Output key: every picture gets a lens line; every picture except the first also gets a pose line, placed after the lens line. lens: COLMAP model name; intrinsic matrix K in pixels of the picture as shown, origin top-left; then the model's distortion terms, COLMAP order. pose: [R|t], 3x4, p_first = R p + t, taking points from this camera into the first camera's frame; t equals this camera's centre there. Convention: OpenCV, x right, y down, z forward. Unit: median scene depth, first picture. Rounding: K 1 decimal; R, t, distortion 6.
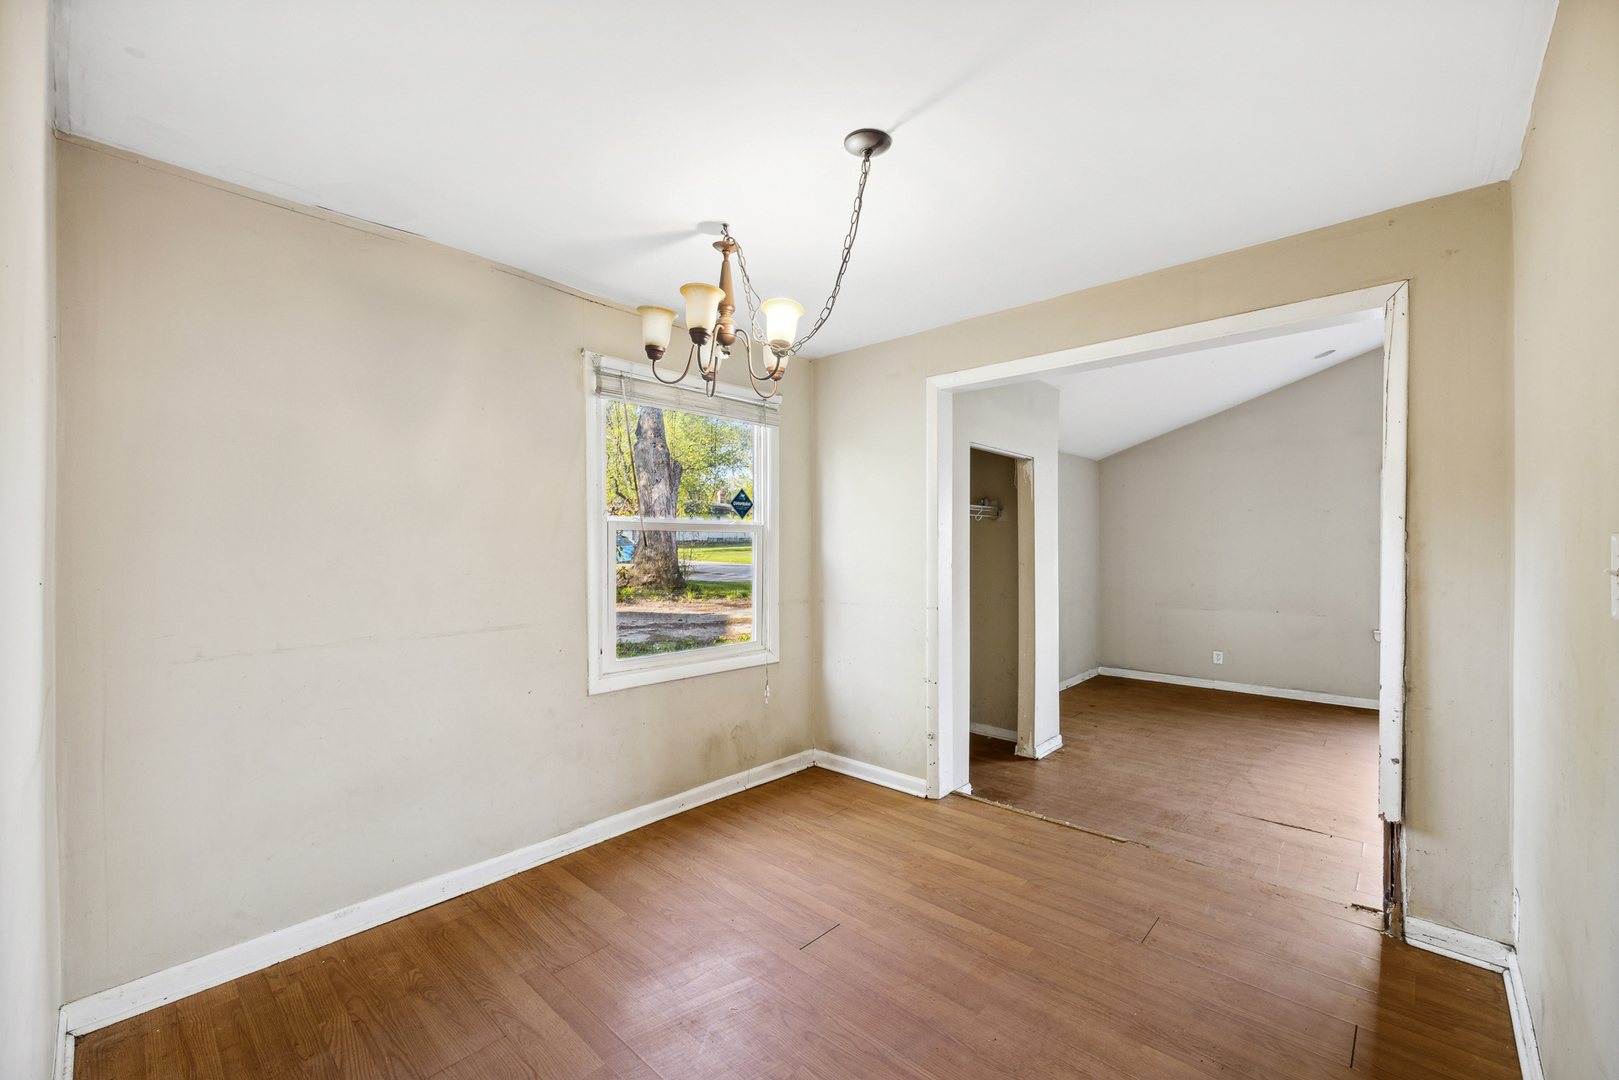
lens RADIAL K [[656.6, 0, 806.2], [0, 656.6, 544.6], [0, 0, 1]] dist [-0.002827, -0.000070]
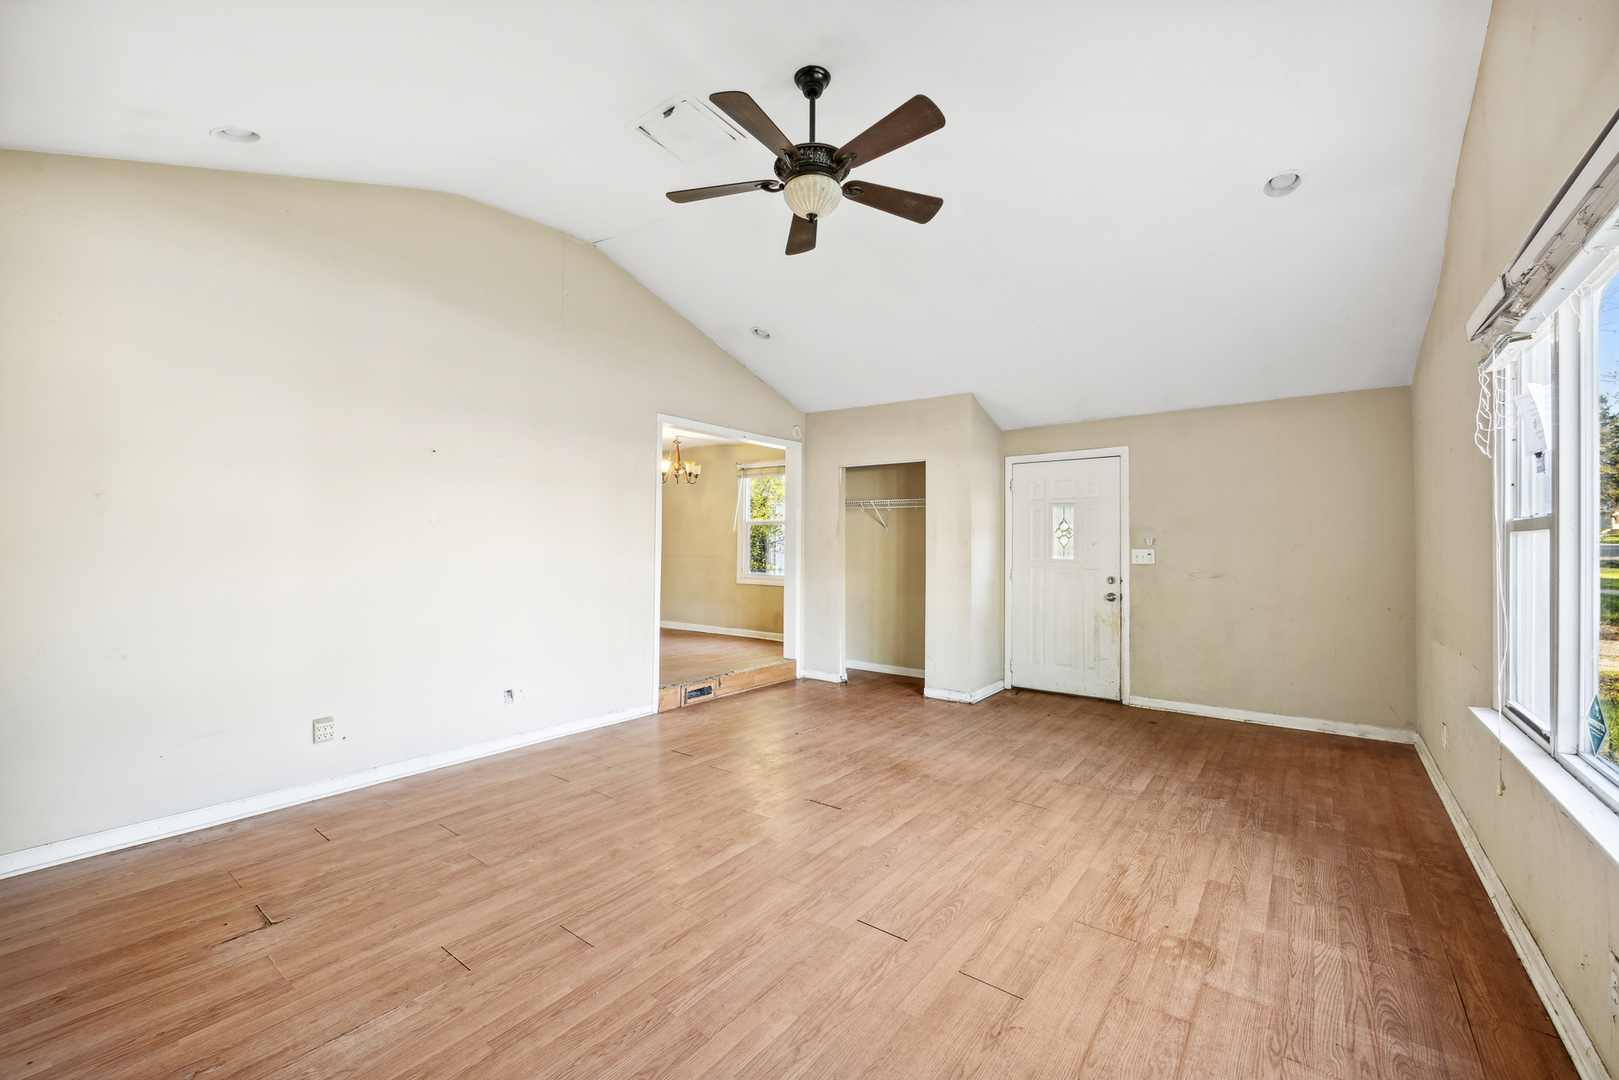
lens RADIAL K [[656.6, 0, 806.2], [0, 656.6, 544.6], [0, 0, 1]] dist [-0.002827, -0.000070]
pose [[0.087554, 0.001841, -0.996158, 1.692874], [-0.005527, 0.999984, 0.001363, 0.038254], [0.996144, 0.005386, 0.087563, 0.703436]]
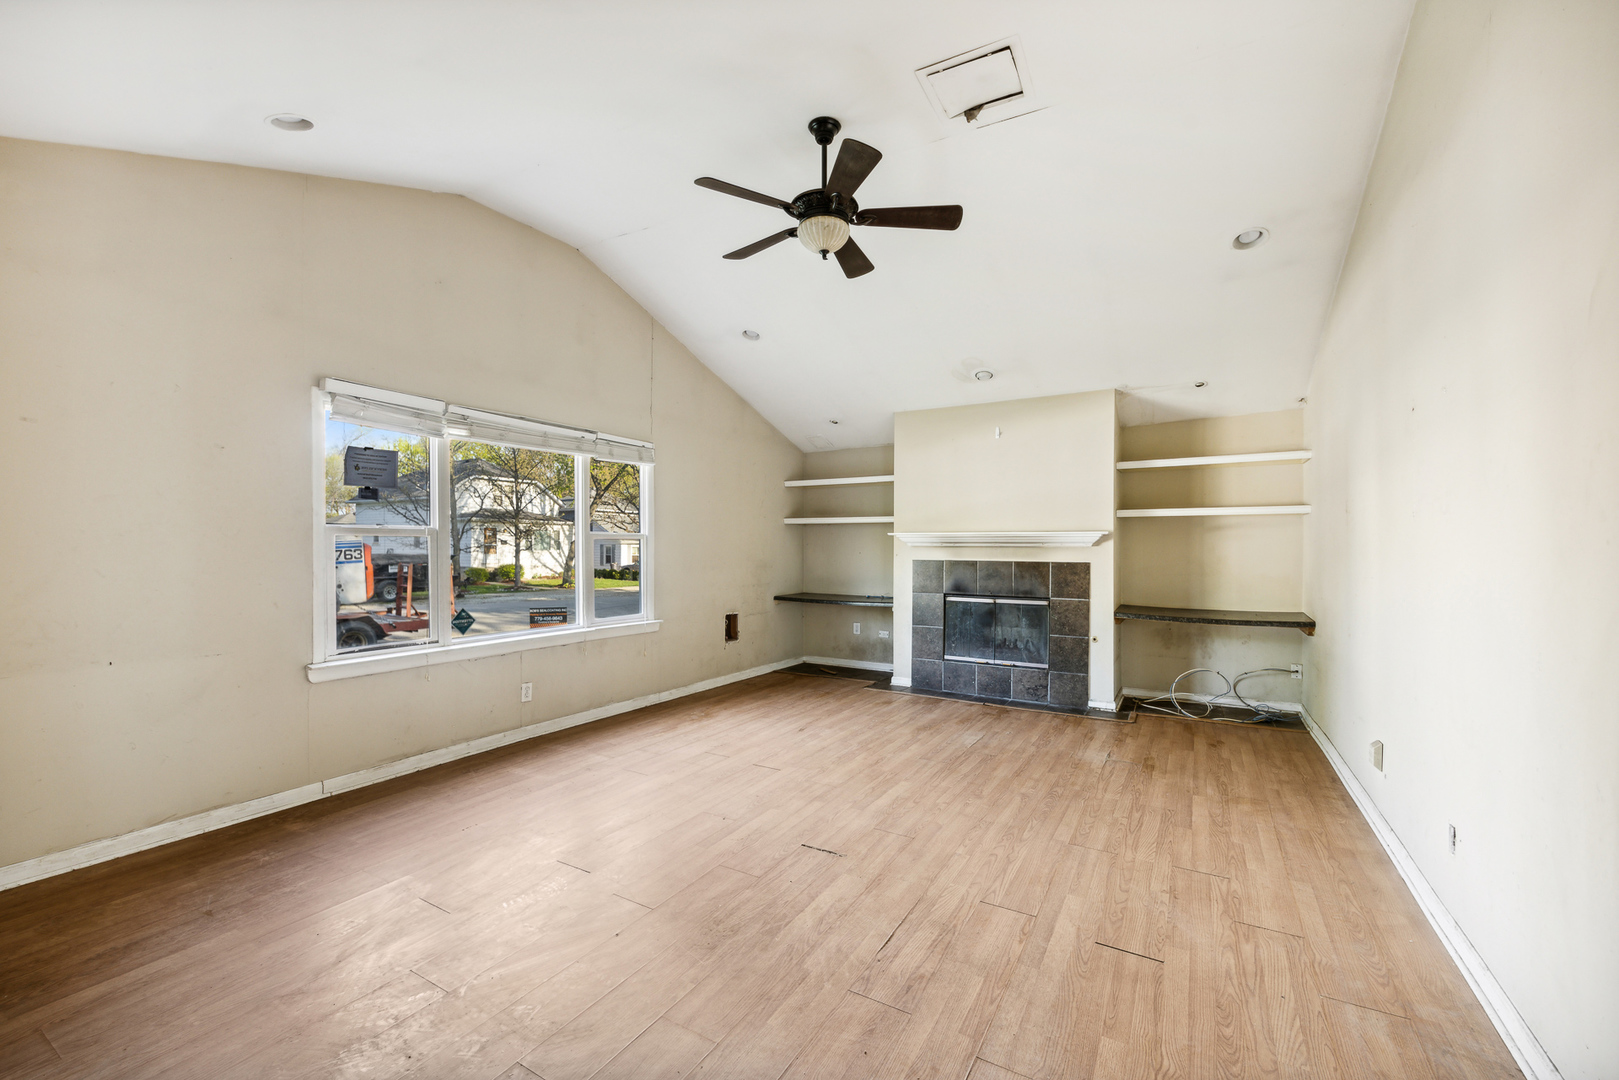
lens RADIAL K [[664.4, 0, 809.3], [0, 664.4, 555.4], [0, 0, 1]] dist [-0.002104, -0.000078]
pose [[-0.217765, -0.008644, 0.975963, 0.291198], [0.000935, 0.999958, 0.009065, 0.043151], [-0.976001, 0.002887, -0.217748, 0.948660]]
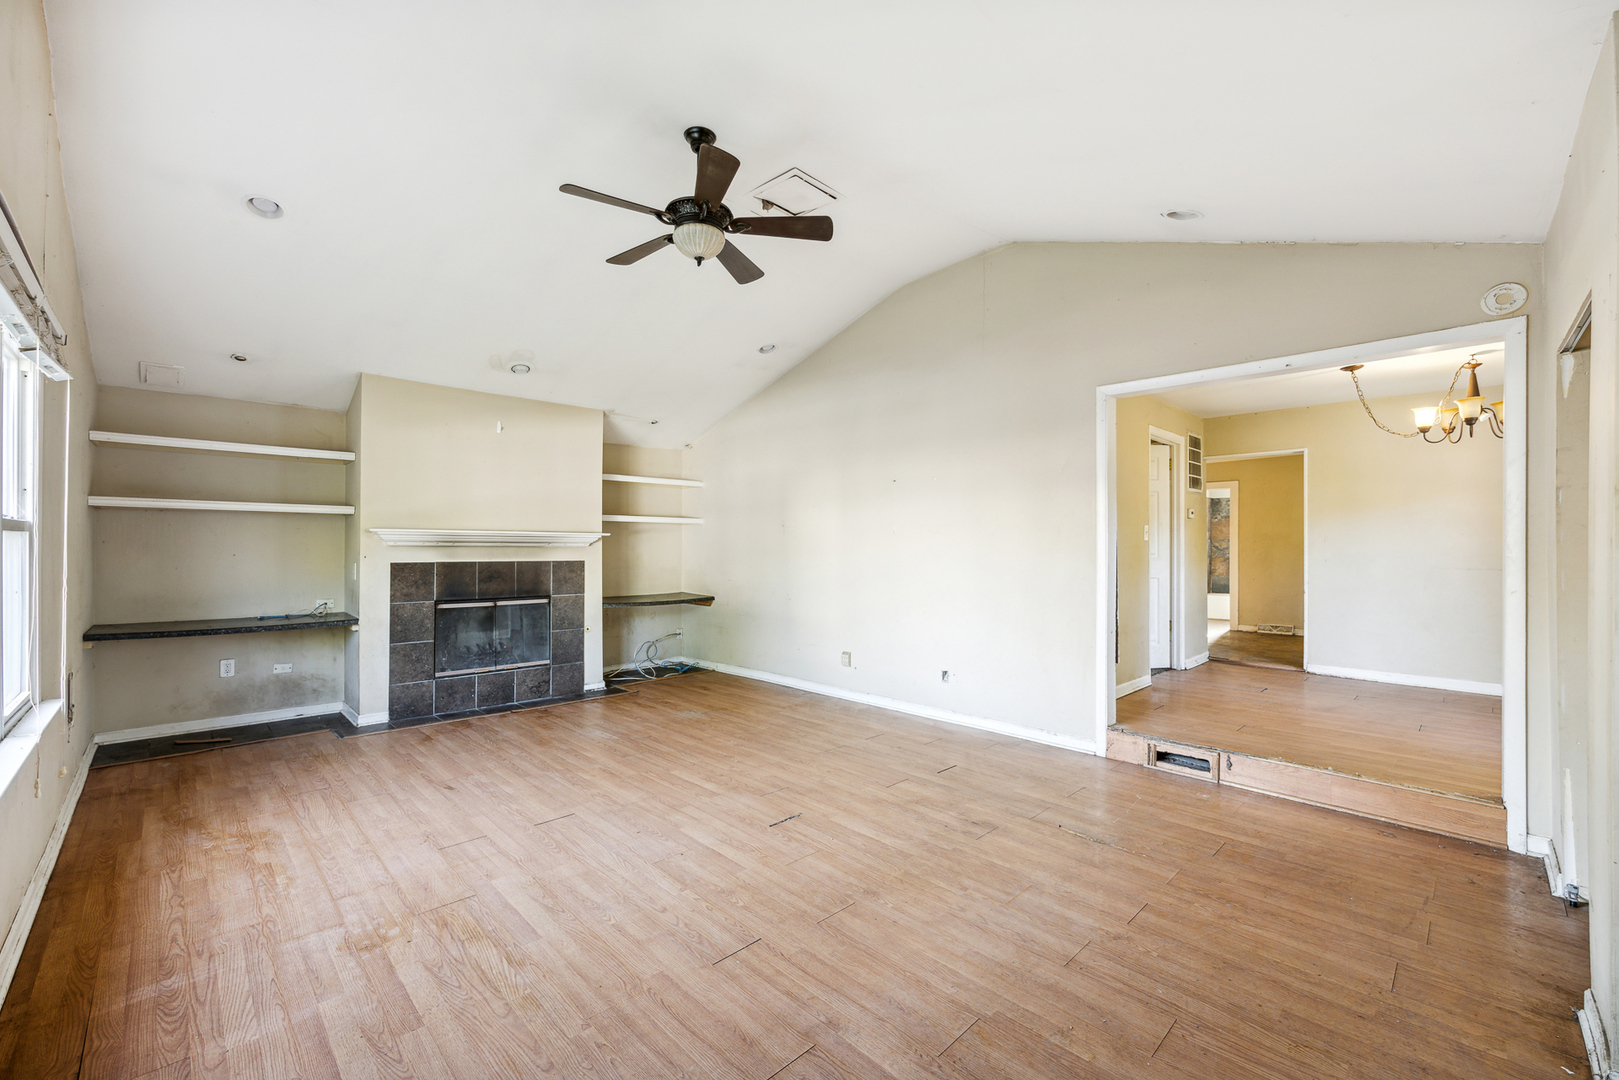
lens RADIAL K [[656.6, 0, 806.2], [0, 656.6, 544.6], [0, 0, 1]] dist [-0.002827, -0.000070]
pose [[-0.998702, 0.000721, 0.050934, 0.870941], [0.000645, 0.999999, -0.001506, 0.036868], [-0.050935, -0.001471, -0.998701, 1.522281]]
